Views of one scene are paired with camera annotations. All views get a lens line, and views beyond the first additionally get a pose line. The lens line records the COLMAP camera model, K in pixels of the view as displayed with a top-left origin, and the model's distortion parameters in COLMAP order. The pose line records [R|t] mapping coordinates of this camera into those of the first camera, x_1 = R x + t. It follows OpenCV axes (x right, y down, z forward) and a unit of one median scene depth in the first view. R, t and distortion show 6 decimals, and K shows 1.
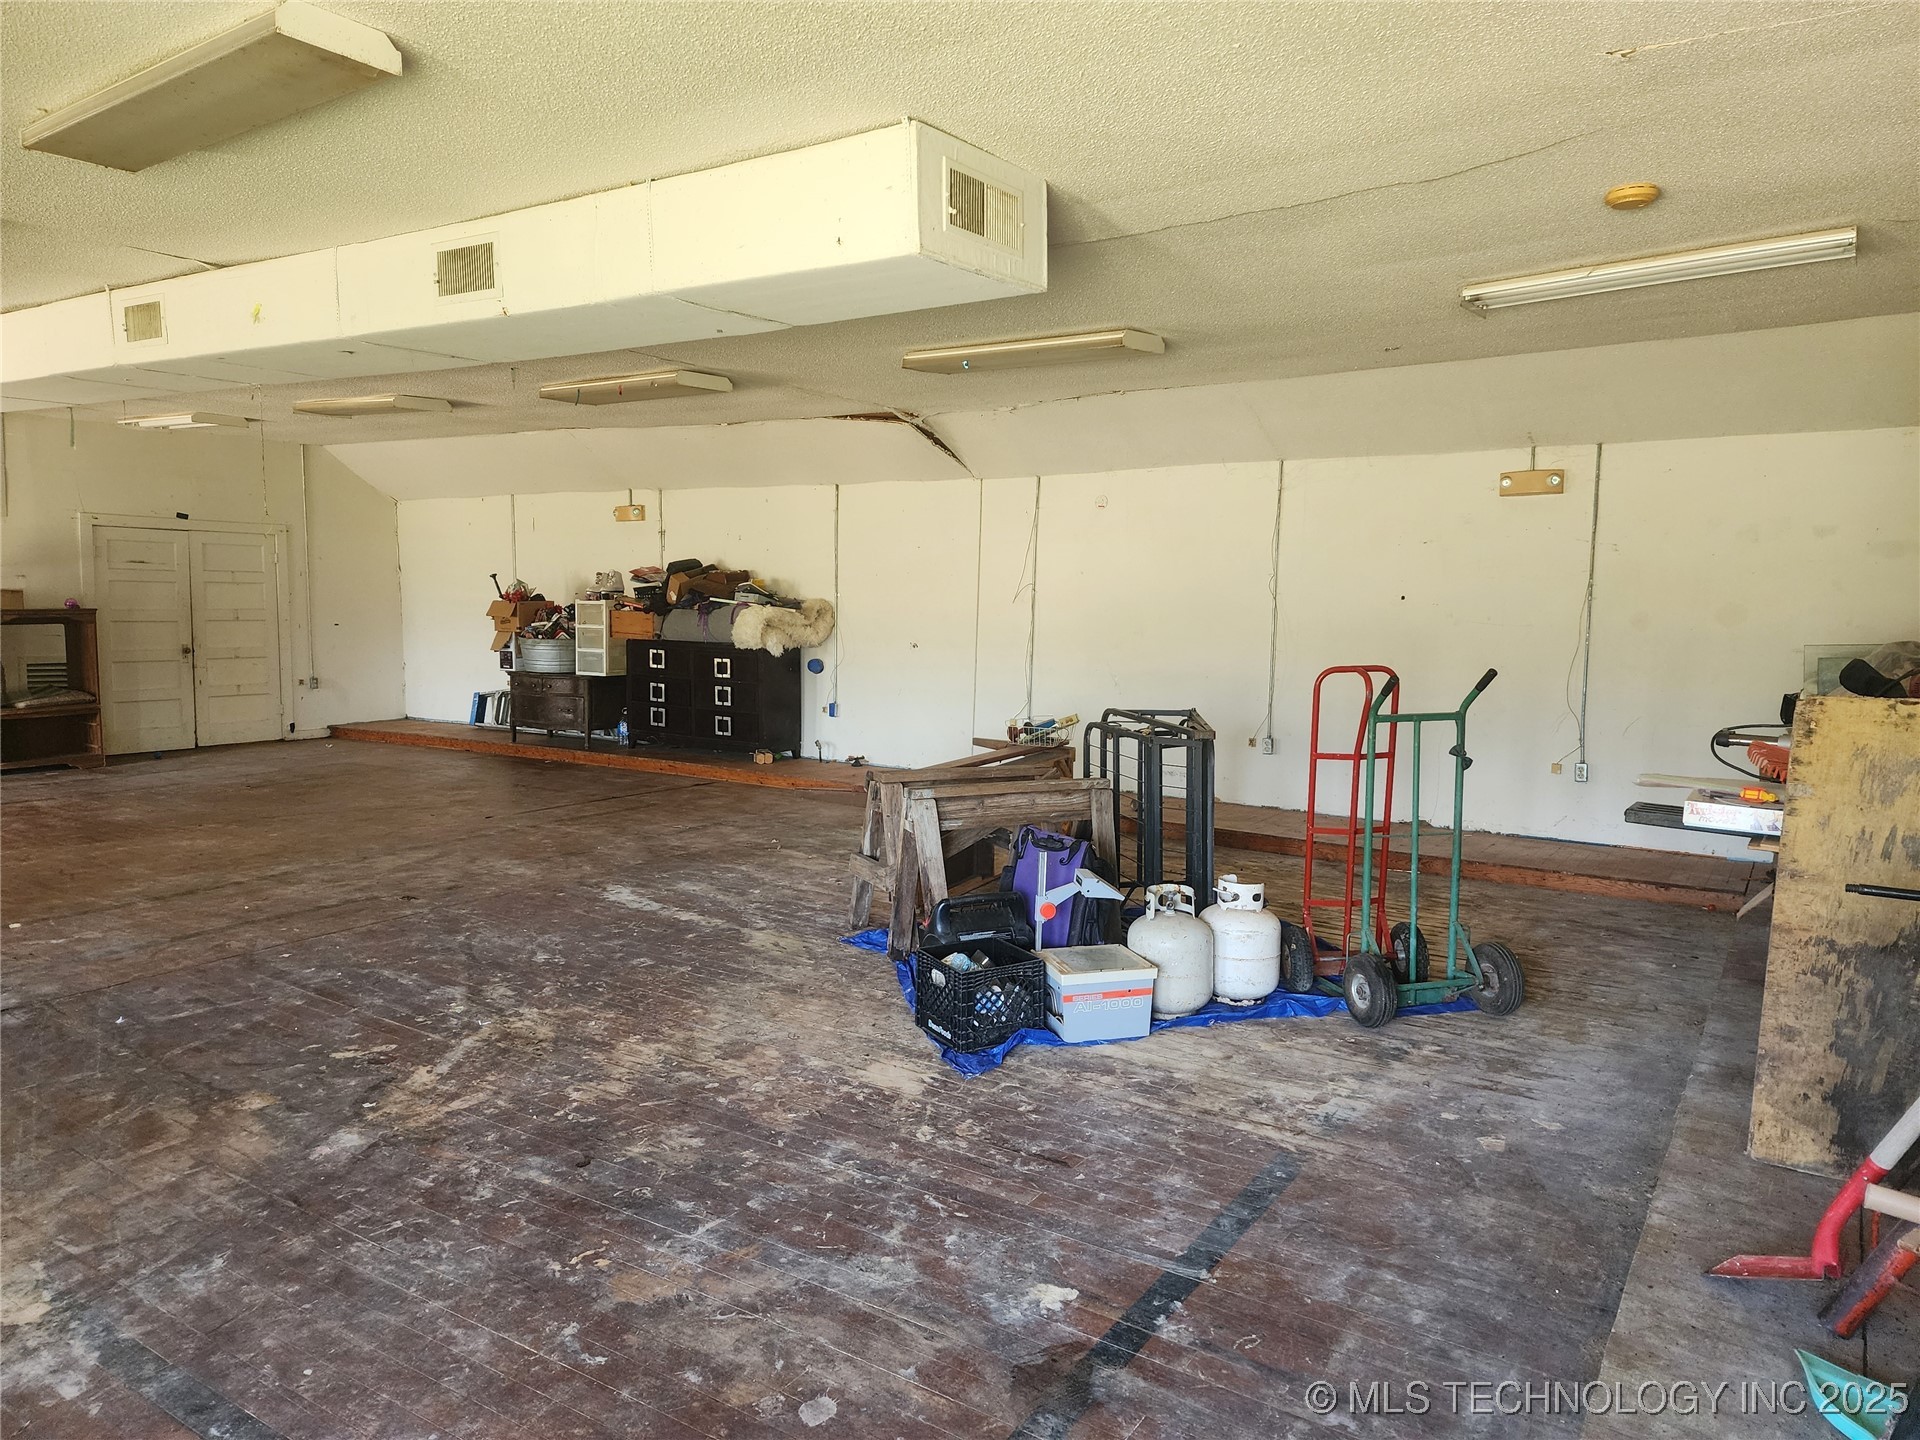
lens RADIAL K [[1261.3, 0, 969.9], [0, 1261.3, 717.8], [0, 0, 1]] dist [0.095775, -0.119107]
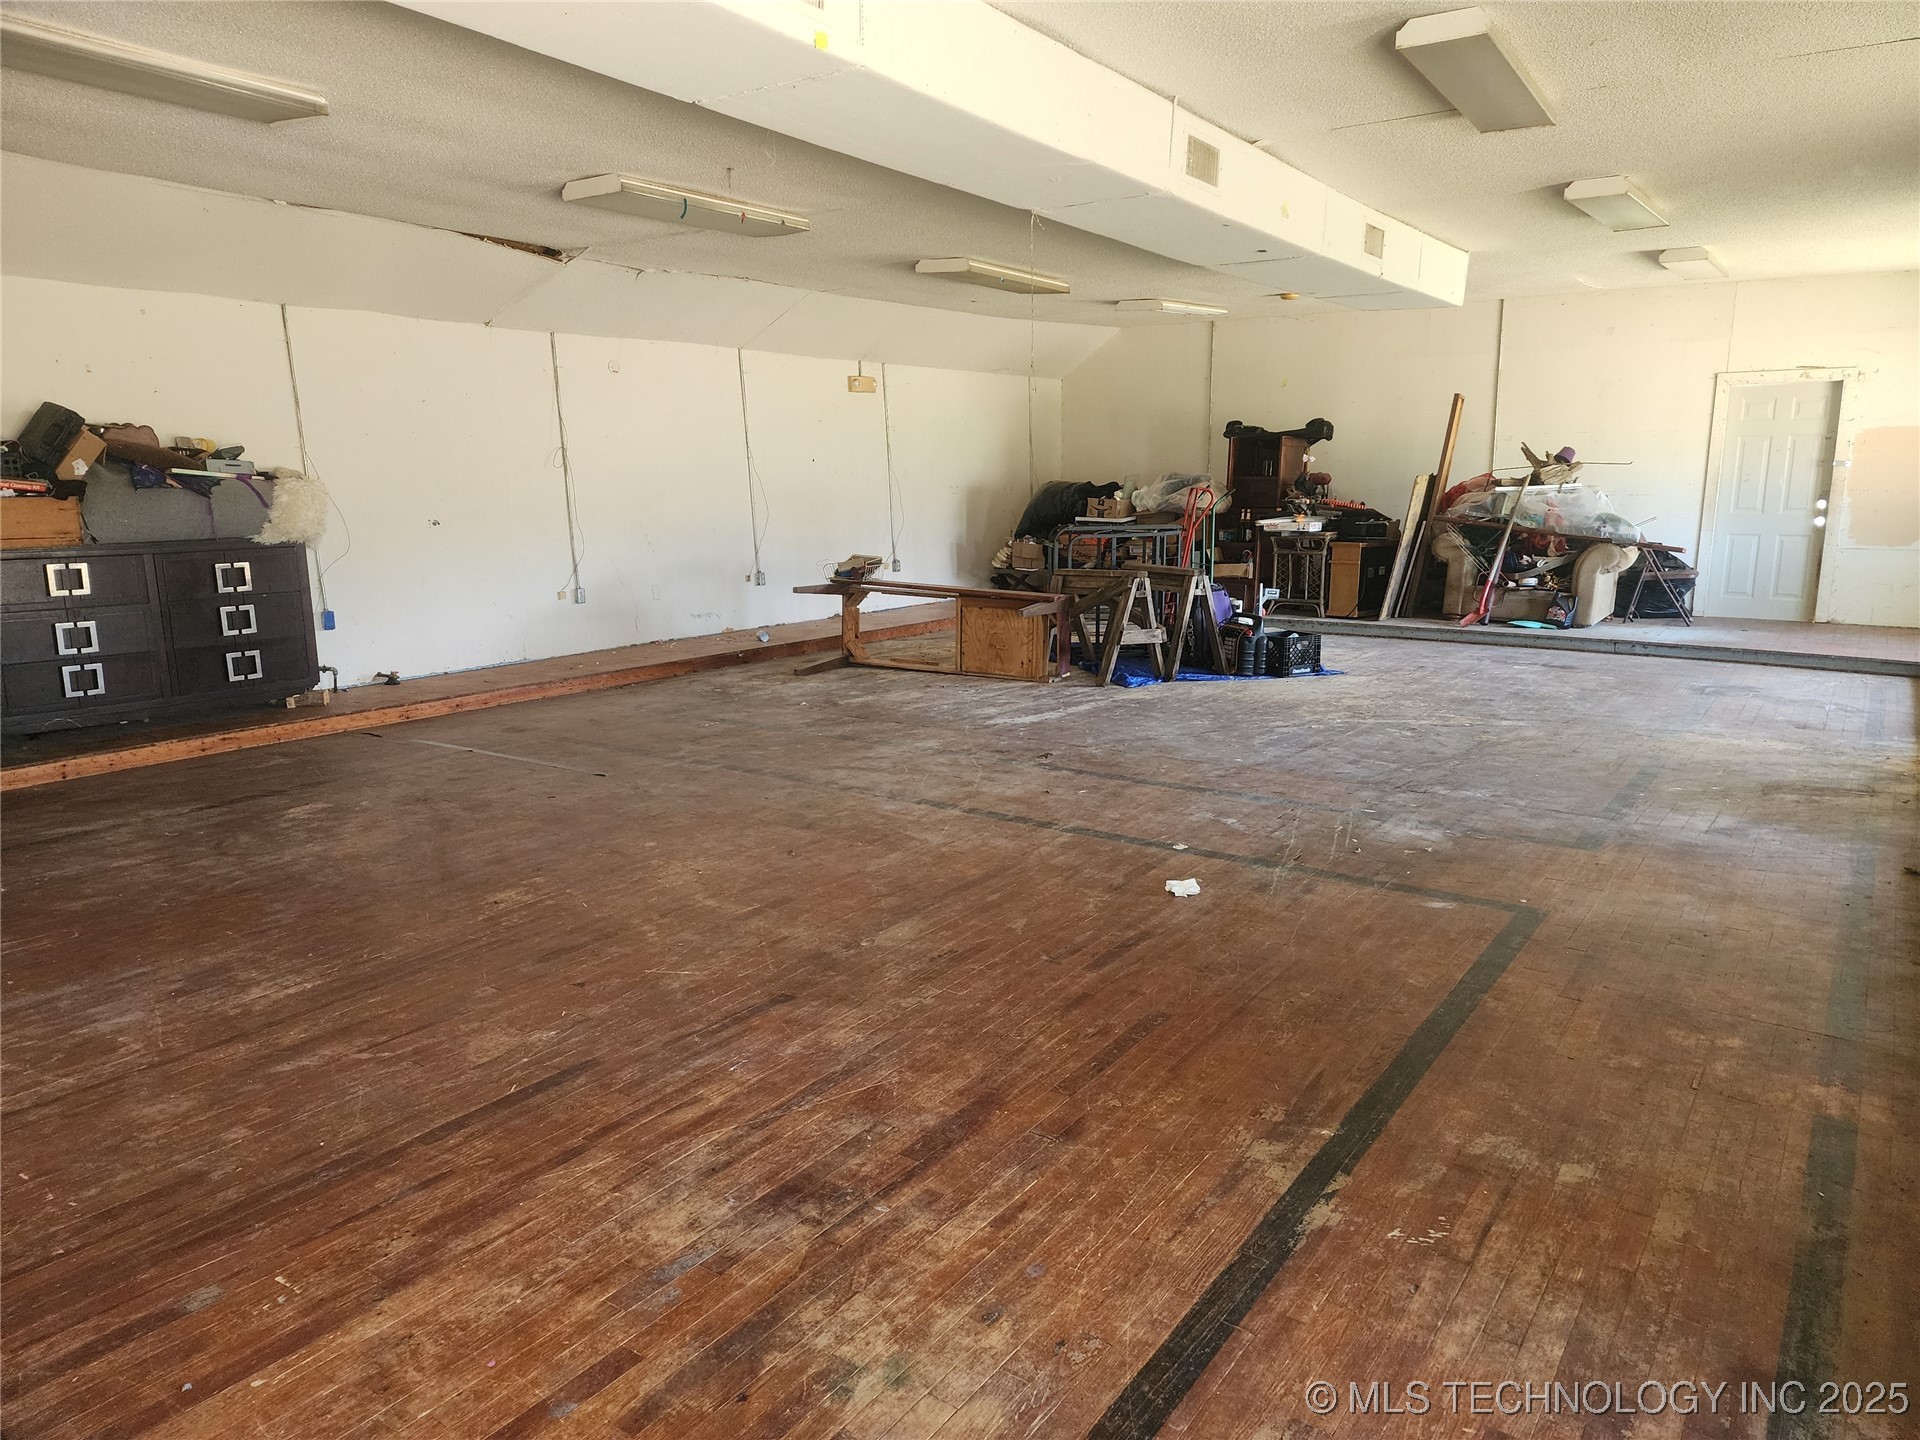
lens RADIAL K [[1289.7, 0, 999.4], [0, 1289.7, 719.8], [0, 0, 1]] dist [0.068985, -0.050261]
pose [[0.014486, -0.201955, 0.979288, -1.072478], [0.110427, 0.973723, 0.199174, -0.073091], [-0.993779, 0.105254, 0.036406, 0.736909]]
